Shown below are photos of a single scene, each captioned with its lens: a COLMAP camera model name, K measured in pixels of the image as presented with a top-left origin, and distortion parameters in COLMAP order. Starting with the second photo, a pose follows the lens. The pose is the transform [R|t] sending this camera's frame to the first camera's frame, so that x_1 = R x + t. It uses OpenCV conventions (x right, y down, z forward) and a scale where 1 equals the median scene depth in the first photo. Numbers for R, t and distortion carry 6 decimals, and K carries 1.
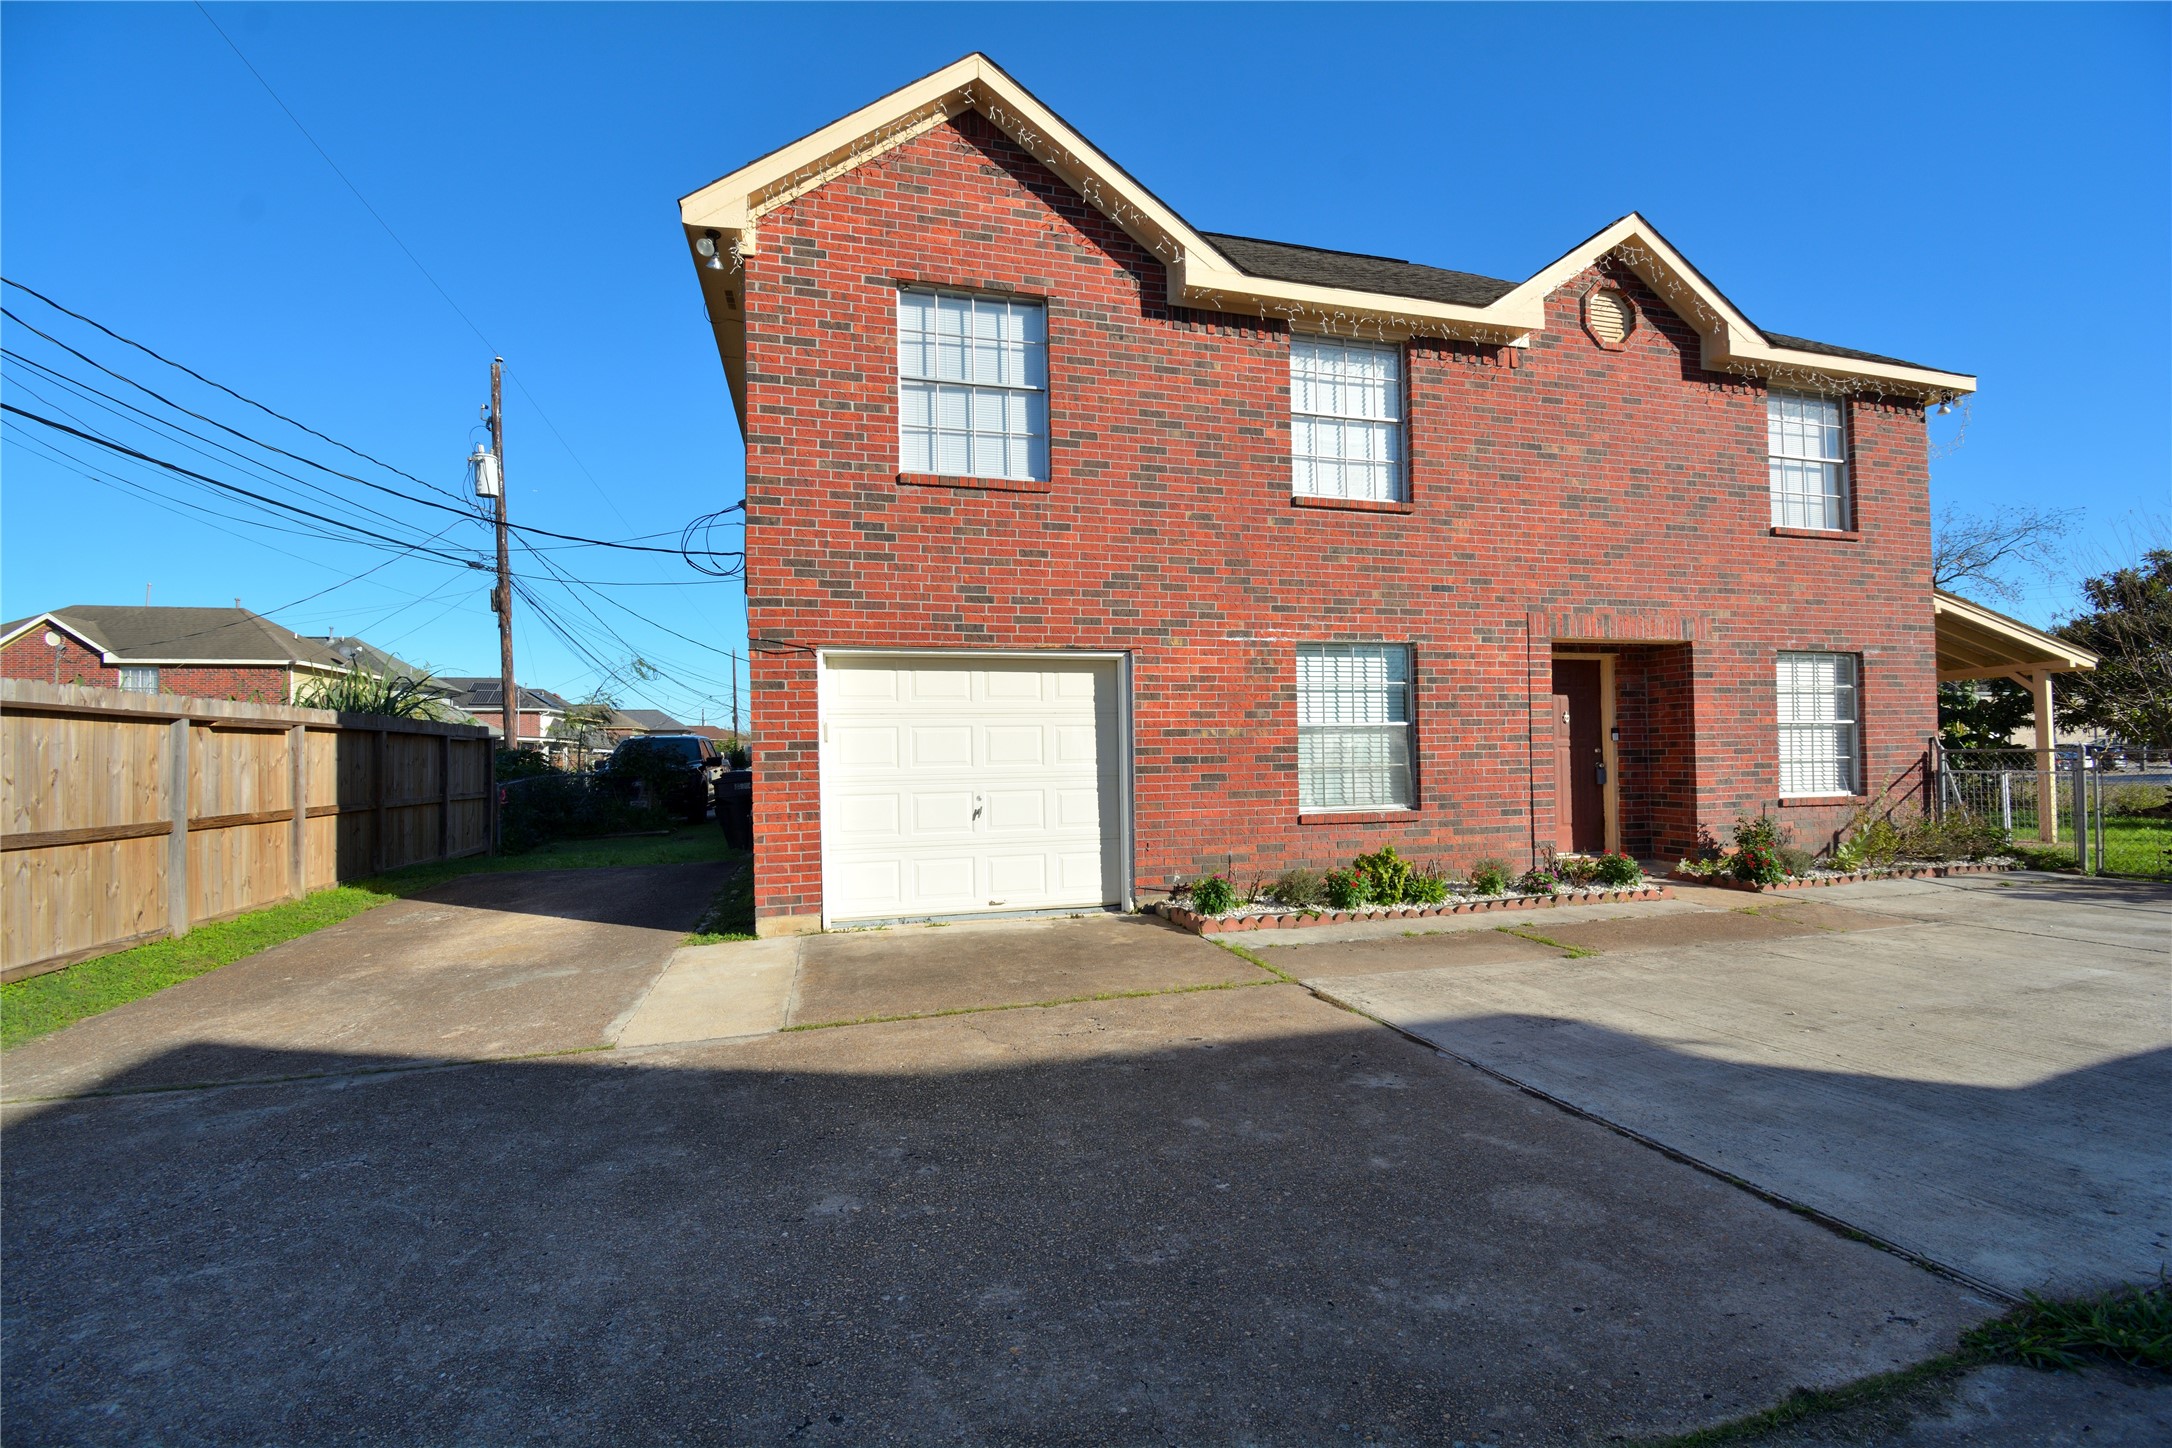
lens RADIAL K [[963.2, 0, 1088.3], [0, 963.2, 723.9], [0, 0, 1]] dist [-0.008705, -0.005381]
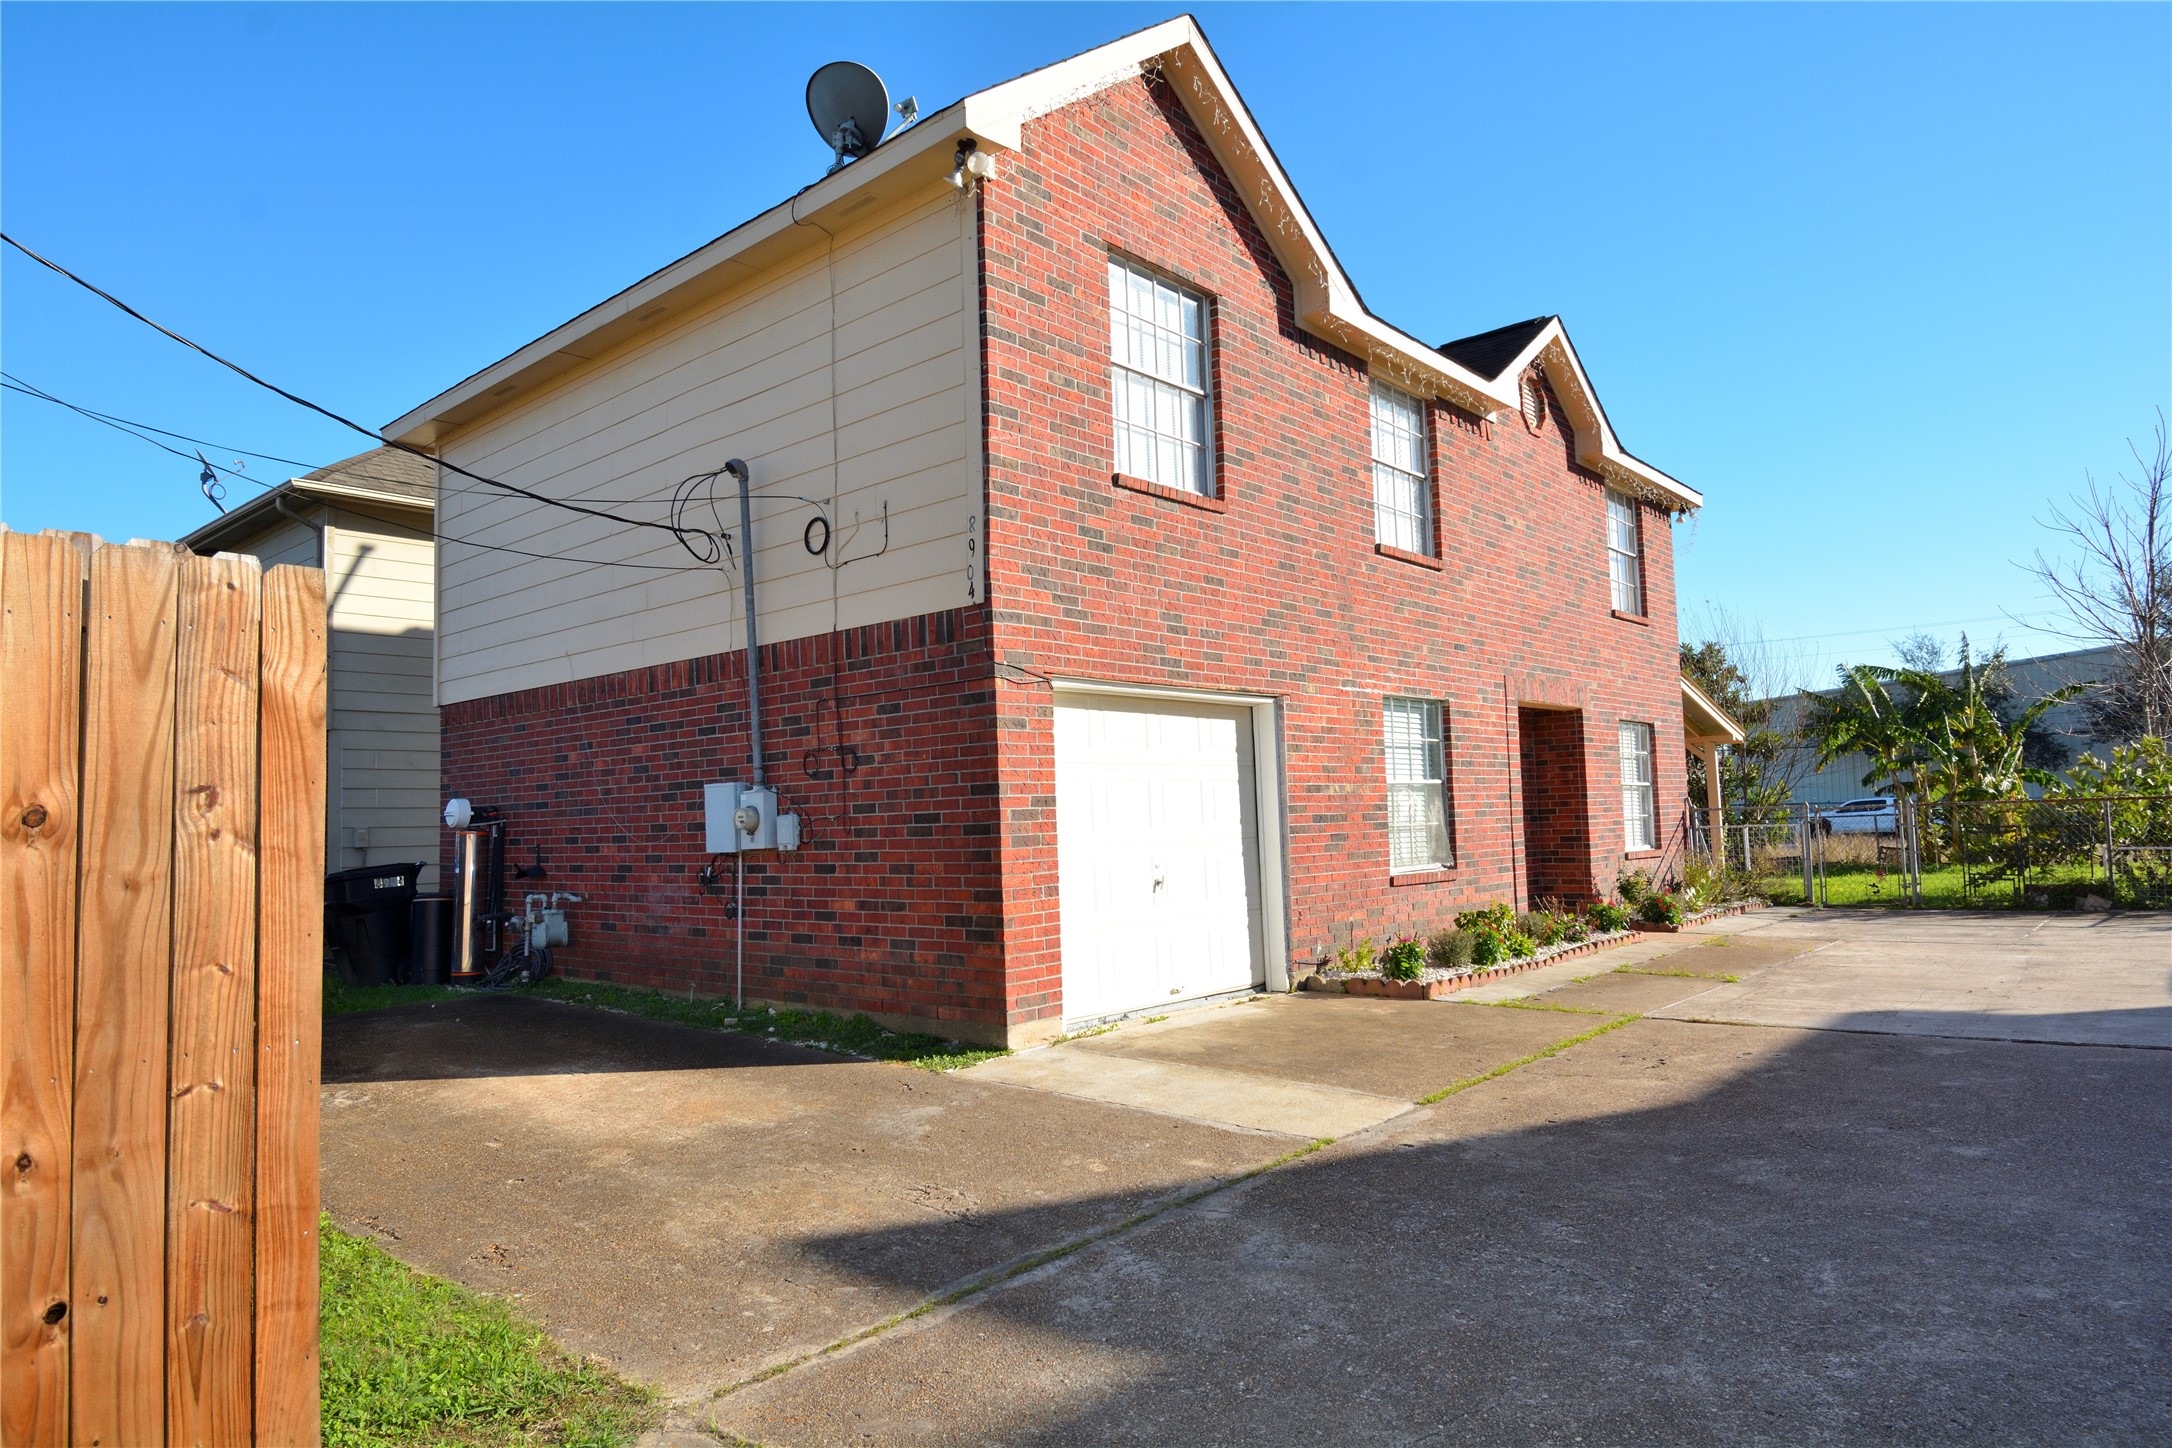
lens RADIAL K [[1300.9, 0, 1084.5], [0, 1300.9, 727.7], [0, 0, 1]] dist [-0.020442, -0.002492]
pose [[0.846012, 0.027115, 0.532475, -0.758888], [0.004680, 0.998290, -0.058271, 0.022548], [-0.533144, 0.051789, 0.844438, 0.074305]]
